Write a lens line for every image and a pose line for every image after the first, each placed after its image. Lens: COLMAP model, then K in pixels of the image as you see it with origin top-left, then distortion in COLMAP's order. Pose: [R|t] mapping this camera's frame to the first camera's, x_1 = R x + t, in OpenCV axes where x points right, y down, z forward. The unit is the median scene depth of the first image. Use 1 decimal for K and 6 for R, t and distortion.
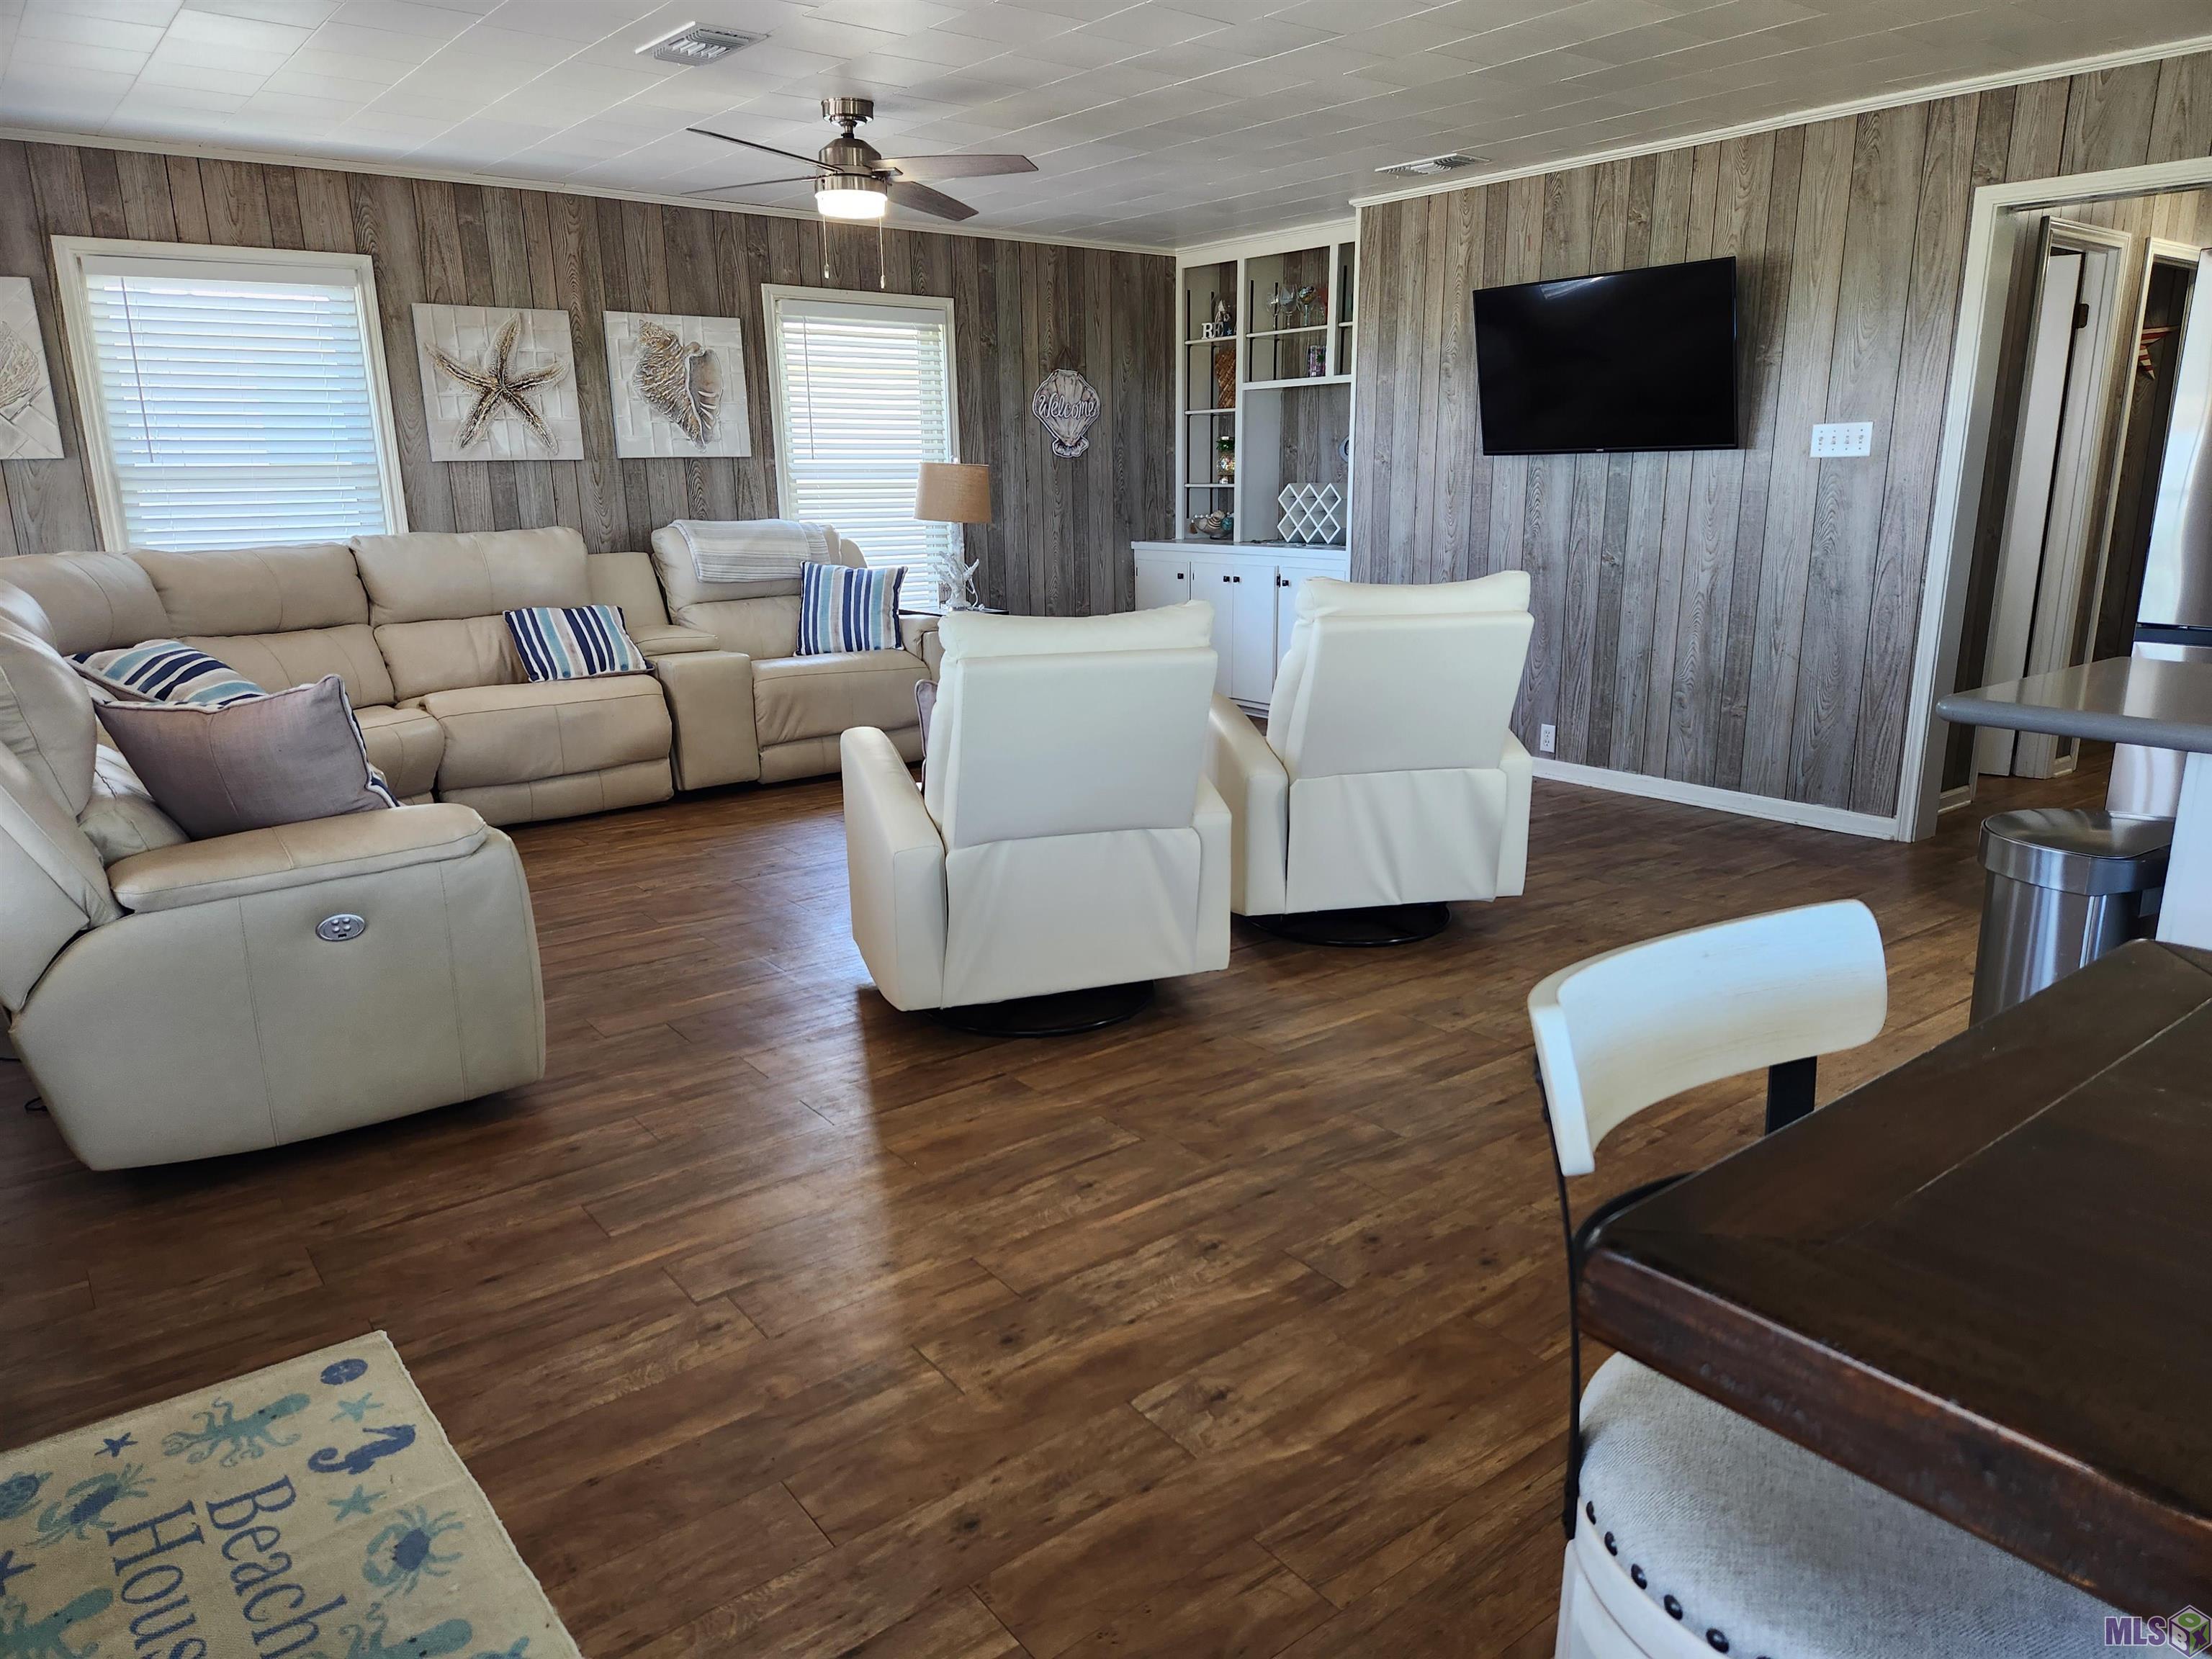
lens RADIAL K [[1483.5, 0, 1104.8], [0, 1483.5, 832.7], [0, 0, 1]] dist [0.025217, -0.004831]
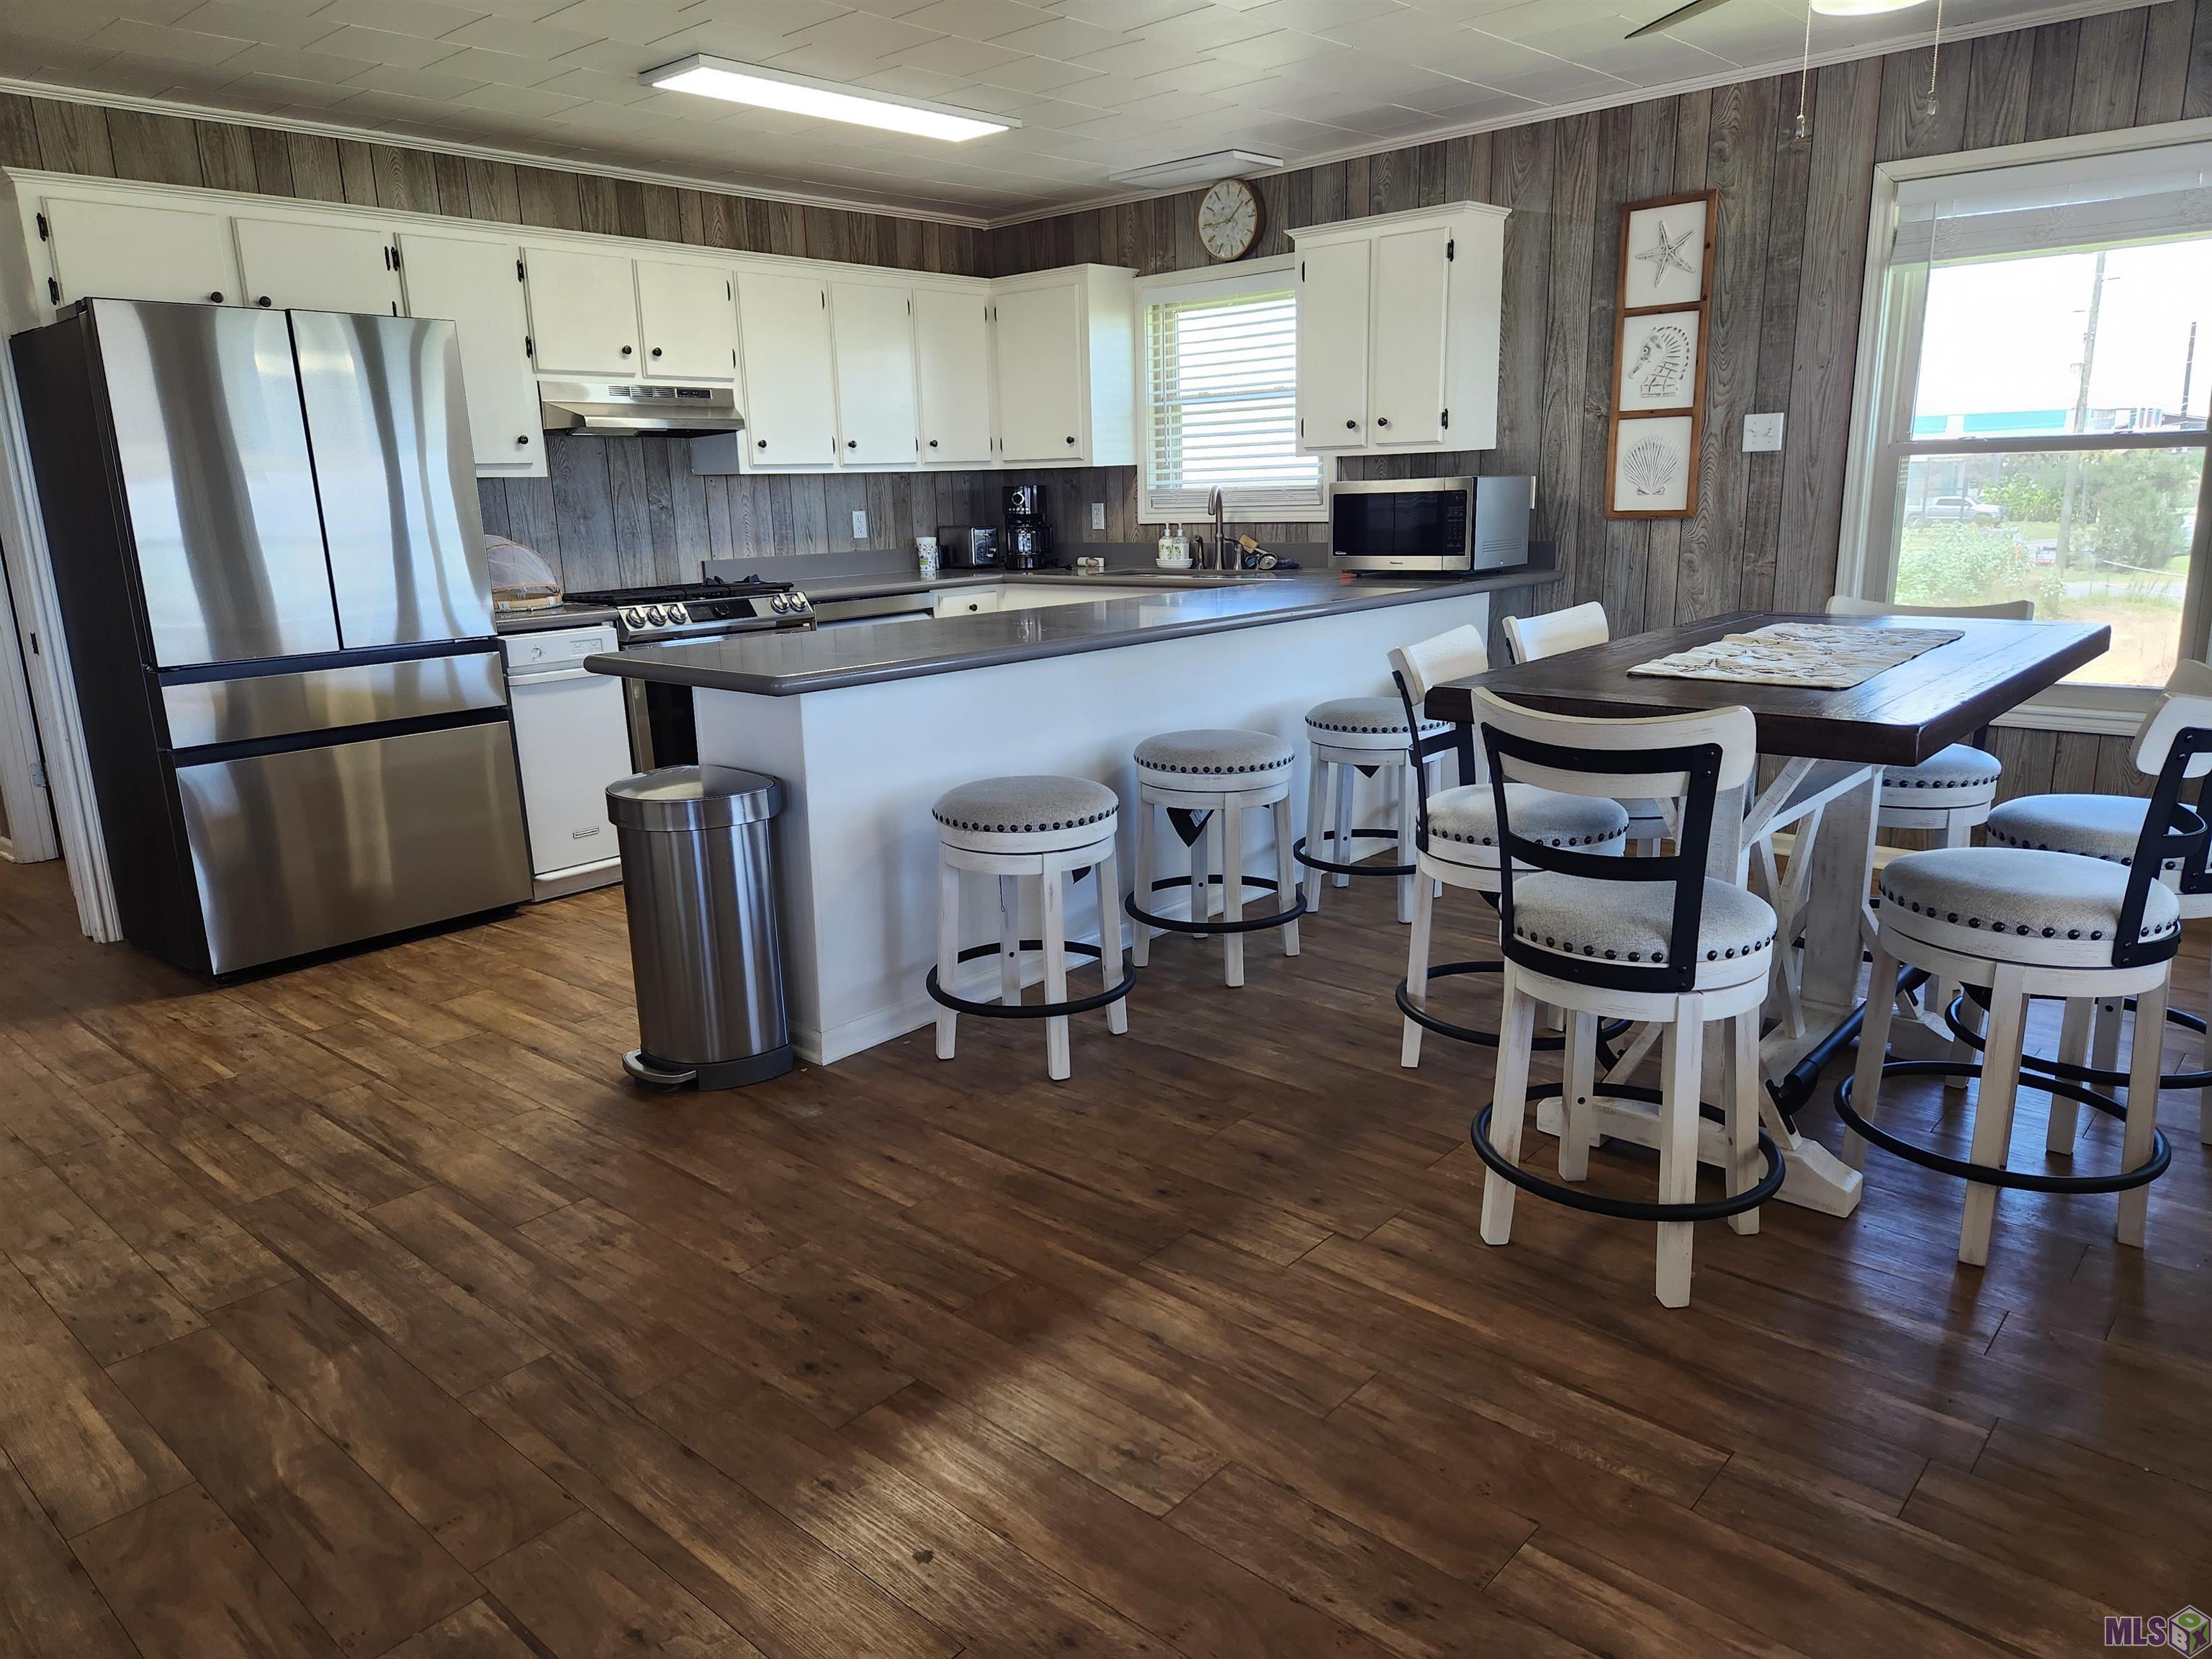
lens RADIAL K [[1483.5, 0, 1110.8], [0, 1483.5, 833.2], [0, 0, 1]] dist [0.025217, -0.004831]
pose [[-0.185950, -0.224427, 0.956585, -0.571955], [0.270870, 0.924130, 0.269467, -0.187747], [-0.944485, 0.309217, -0.111052, 0.774826]]
